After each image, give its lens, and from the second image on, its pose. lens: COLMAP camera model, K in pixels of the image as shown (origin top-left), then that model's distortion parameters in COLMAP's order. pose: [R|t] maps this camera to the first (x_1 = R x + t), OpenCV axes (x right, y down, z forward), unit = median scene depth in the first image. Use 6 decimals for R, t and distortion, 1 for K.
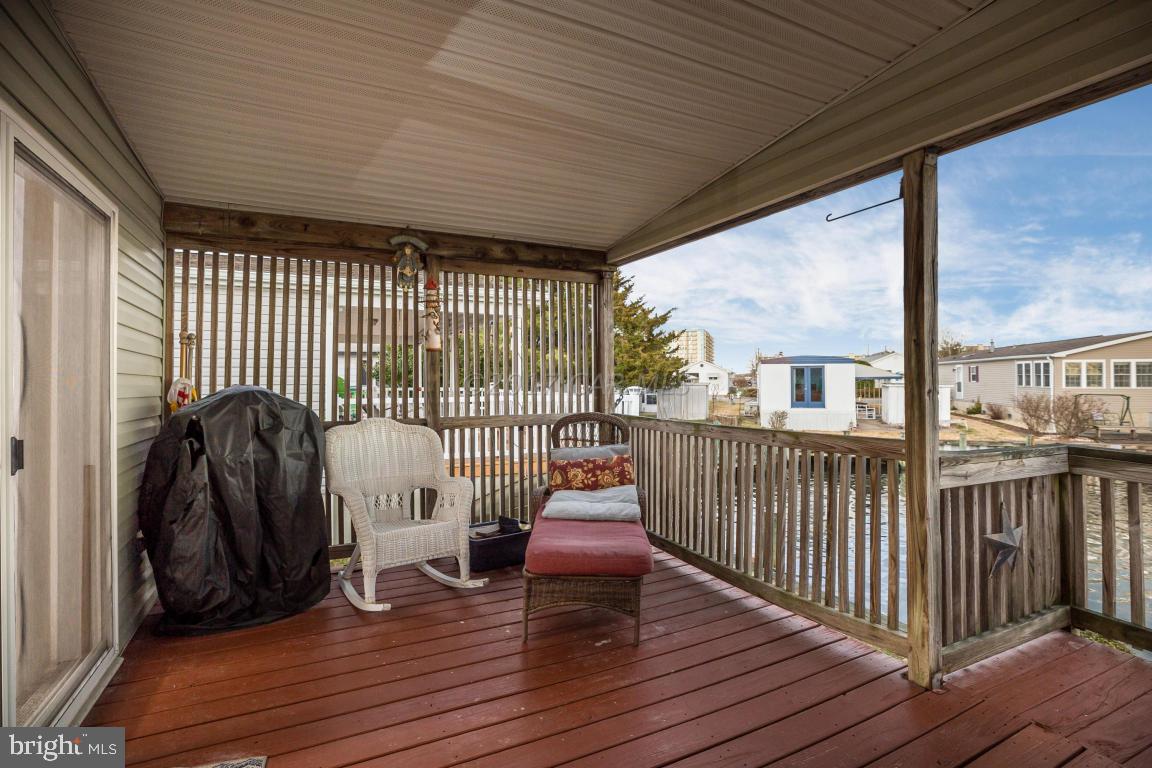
lens RADIAL K [[542.4, 0, 576.0], [0, 542.4, 373.4], [0, 0, 1]] dist [-0.023520, 0.009439]
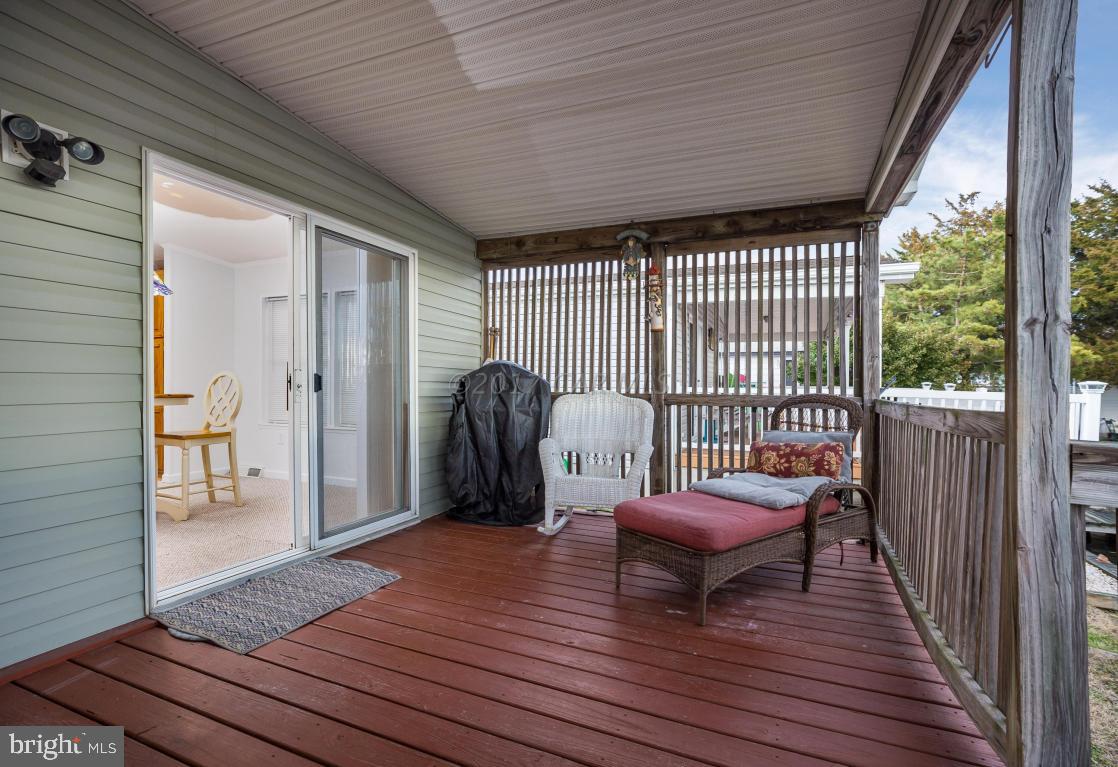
lens RADIAL K [[540.5, 0, 556.0], [0, 540.5, 393.7], [0, 0, 1]] dist [-0.012105, 0.000208]
pose [[0.648416, 0.023790, -0.760914, 0.455515], [-0.003067, 0.999585, 0.028639, 0.055552], [0.761280, -0.016237, 0.648220, 0.149711]]
